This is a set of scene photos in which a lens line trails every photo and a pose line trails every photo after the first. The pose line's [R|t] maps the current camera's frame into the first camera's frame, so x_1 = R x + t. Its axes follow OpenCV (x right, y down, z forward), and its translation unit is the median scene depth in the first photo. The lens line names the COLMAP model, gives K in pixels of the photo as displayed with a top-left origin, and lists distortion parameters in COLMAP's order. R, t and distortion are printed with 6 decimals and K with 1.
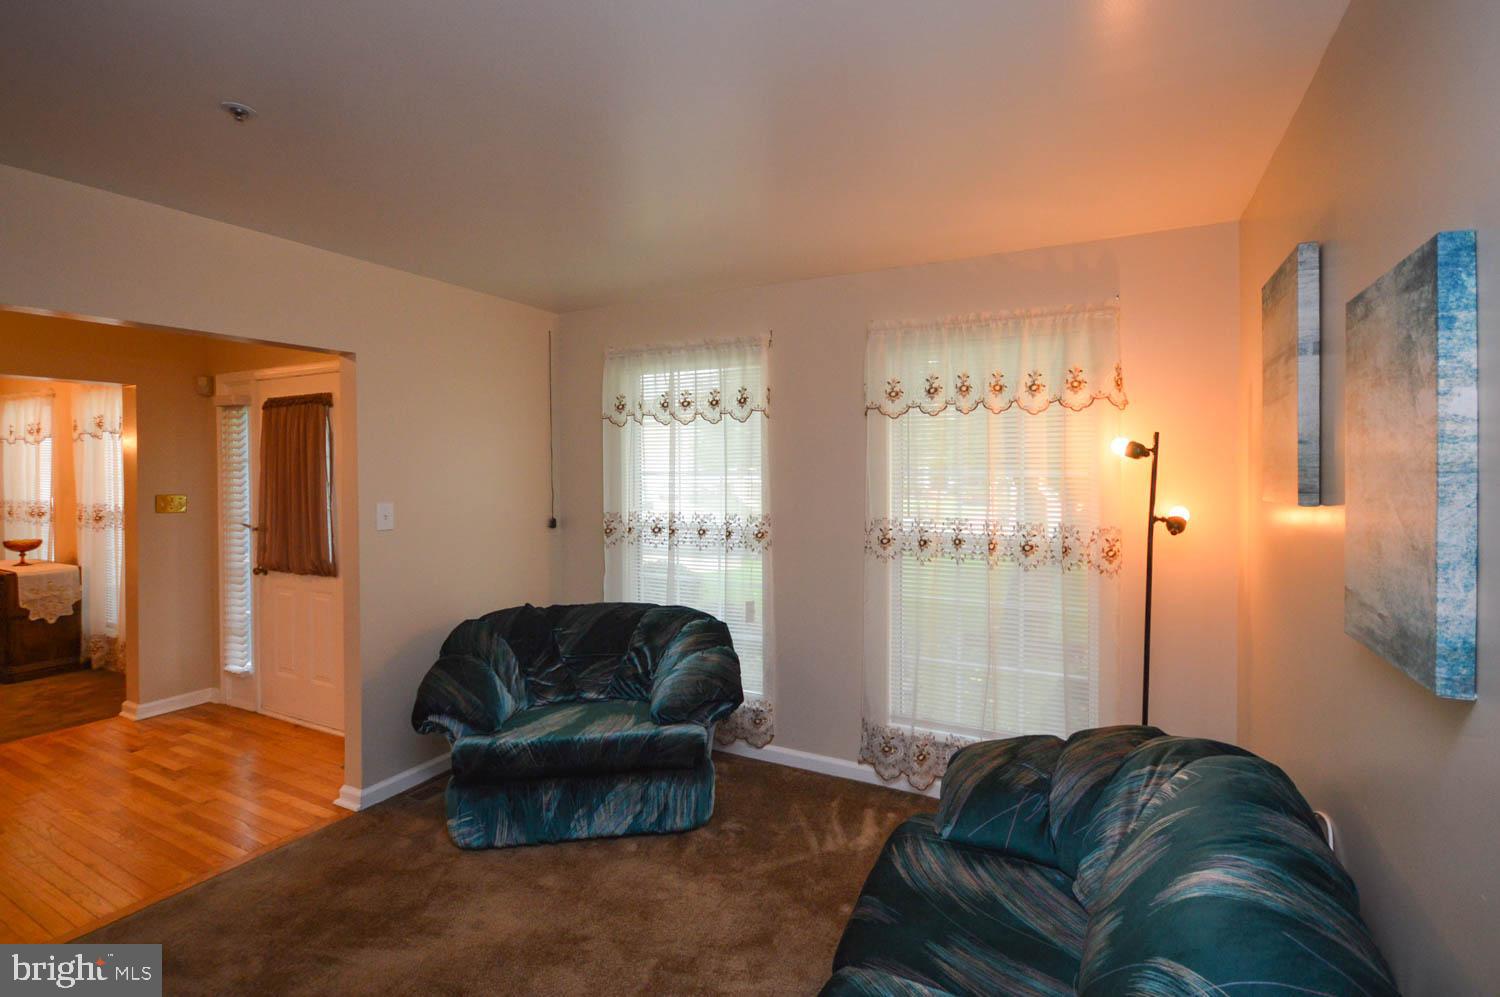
lens RADIAL K [[692.2, 0, 745.7], [0, 692.2, 495.9], [0, 0, 1]] dist [0.001411, 0.000126]
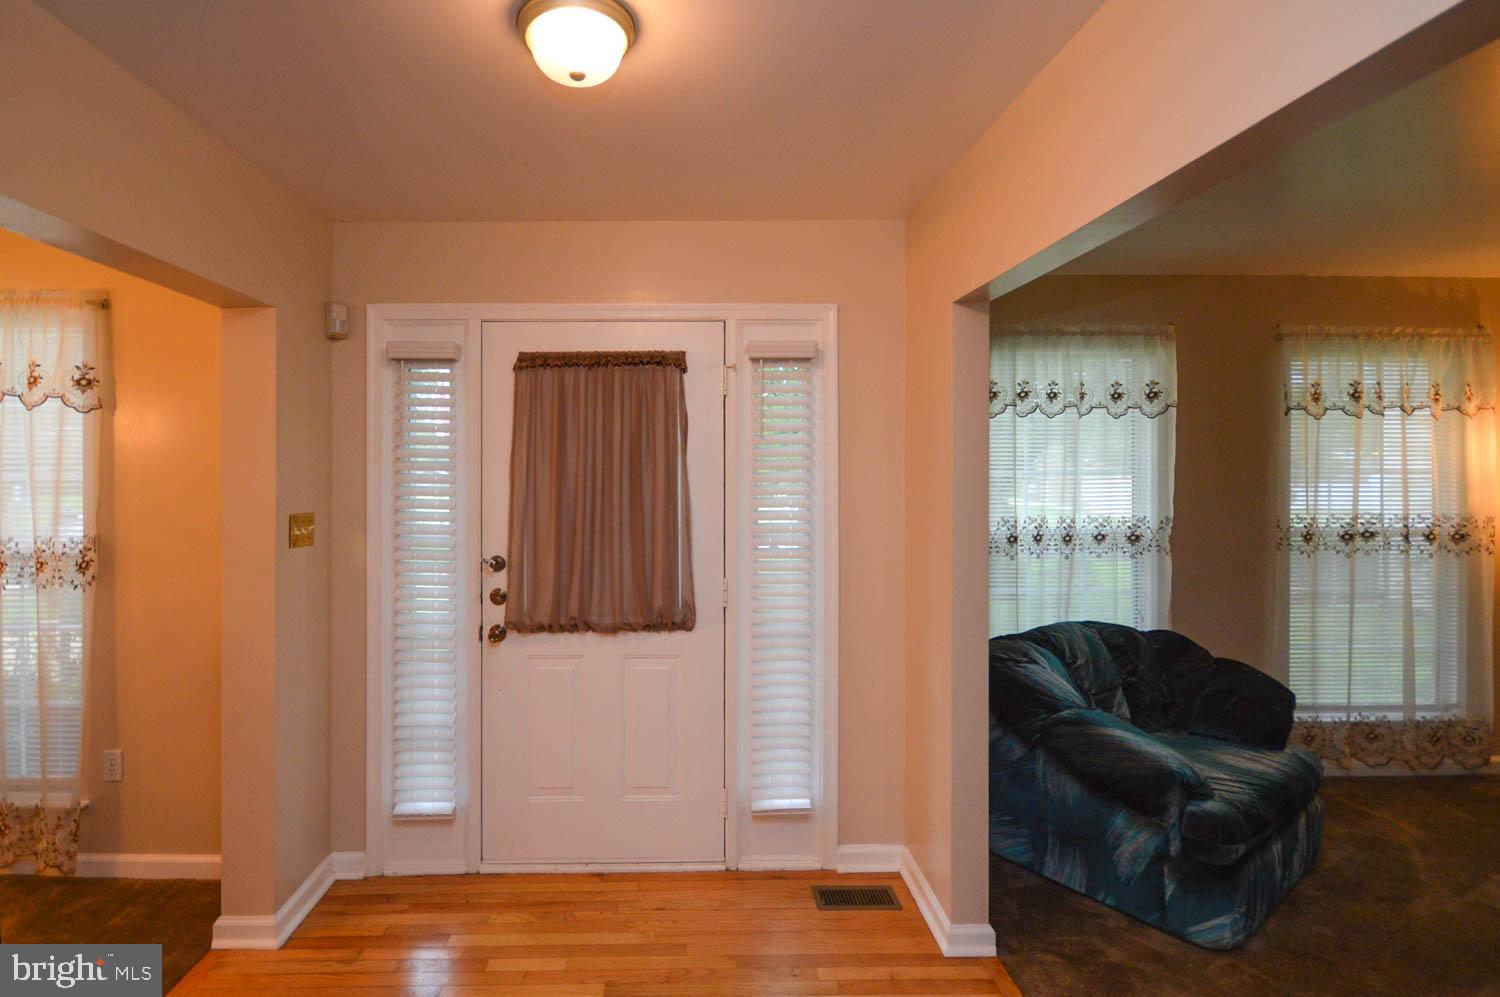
lens RADIAL K [[674.6, 0, 658.2], [0, 674.6, 477.0], [0, 0, 1]] dist [-0.001592, -0.000370]
pose [[0.891375, -0.004262, 0.453246, -0.948500], [0.015864, 0.999636, -0.021800, -0.016044], [-0.452989, 0.026622, 0.891119, 0.456325]]
